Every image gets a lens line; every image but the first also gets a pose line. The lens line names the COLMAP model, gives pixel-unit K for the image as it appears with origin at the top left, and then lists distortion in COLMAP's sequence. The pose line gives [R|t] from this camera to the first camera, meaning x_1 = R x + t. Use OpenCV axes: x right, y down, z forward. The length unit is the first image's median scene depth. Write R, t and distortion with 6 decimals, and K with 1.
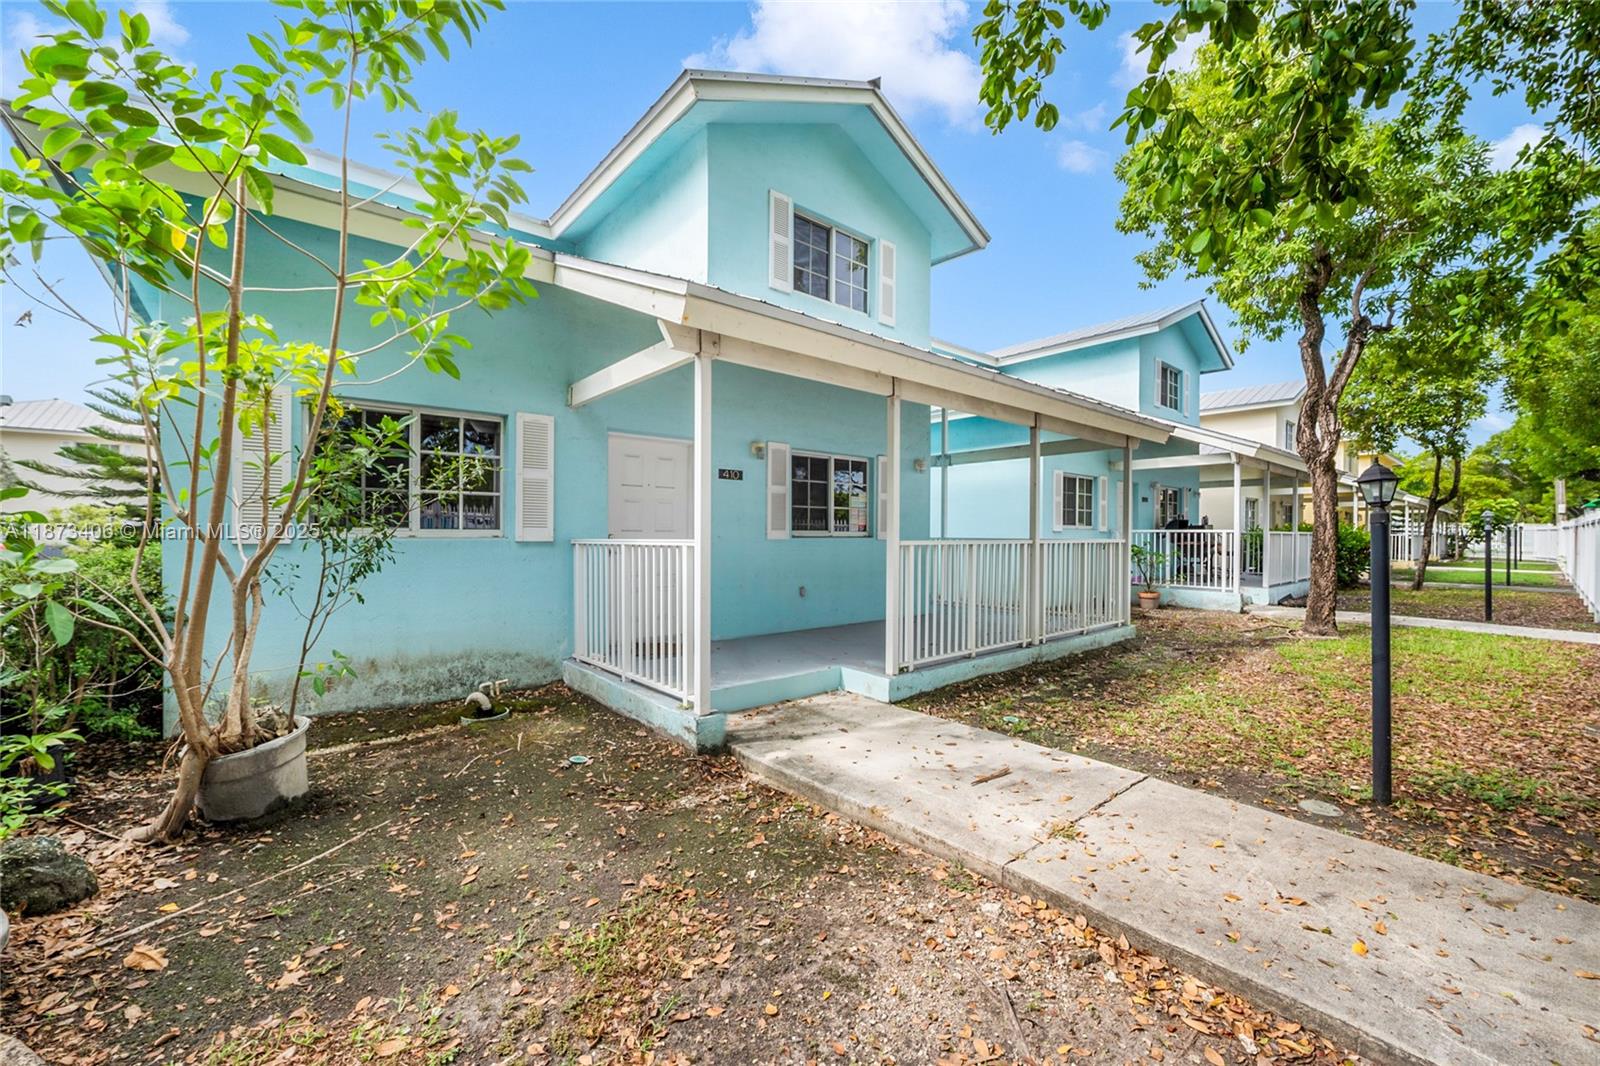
lens RADIAL K [[637.1, 0, 800.0], [0, 637.1, 533.0], [0, 0, 1]] dist [0.000875, 0.000030]
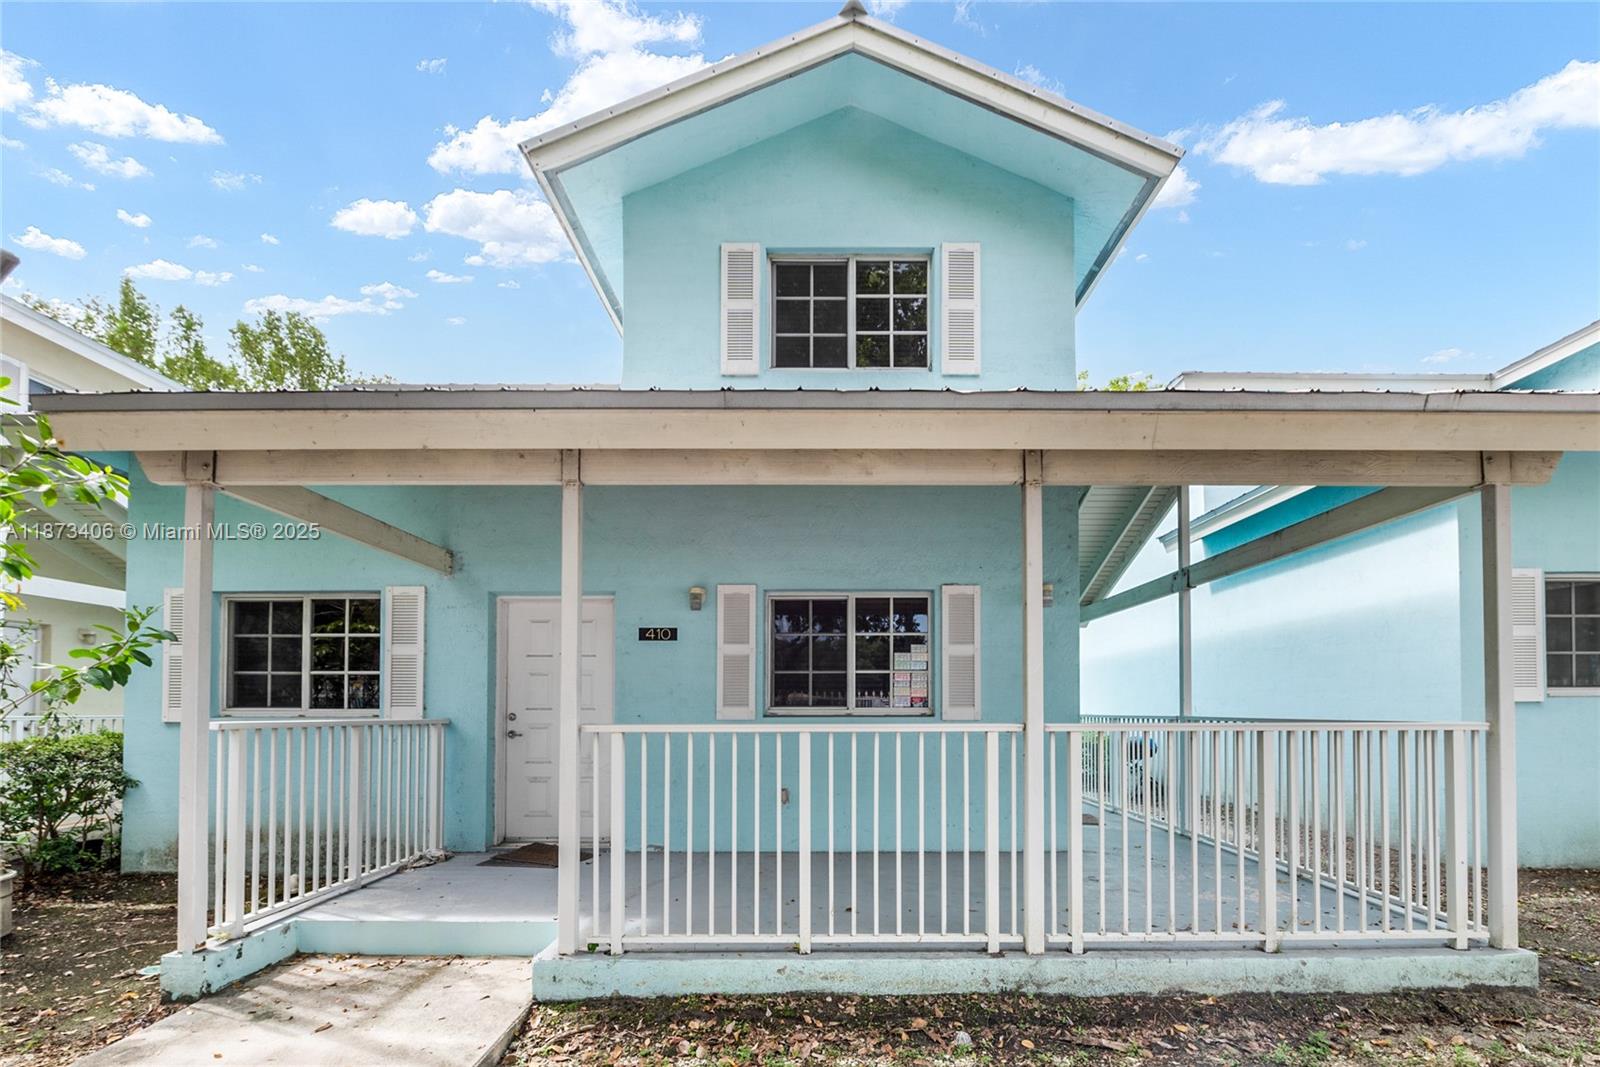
lens RADIAL K [[673.6, 0, 805.2], [0, 673.6, 692.8], [0, 0, 1]] dist [-0.003235, -0.000260]
pose [[0.762400, -0.022165, -0.646726, 0.499174], [0.005893, 0.999610, -0.027311, 0.000942], [0.647079, 0.017011, 0.762233, 0.461429]]
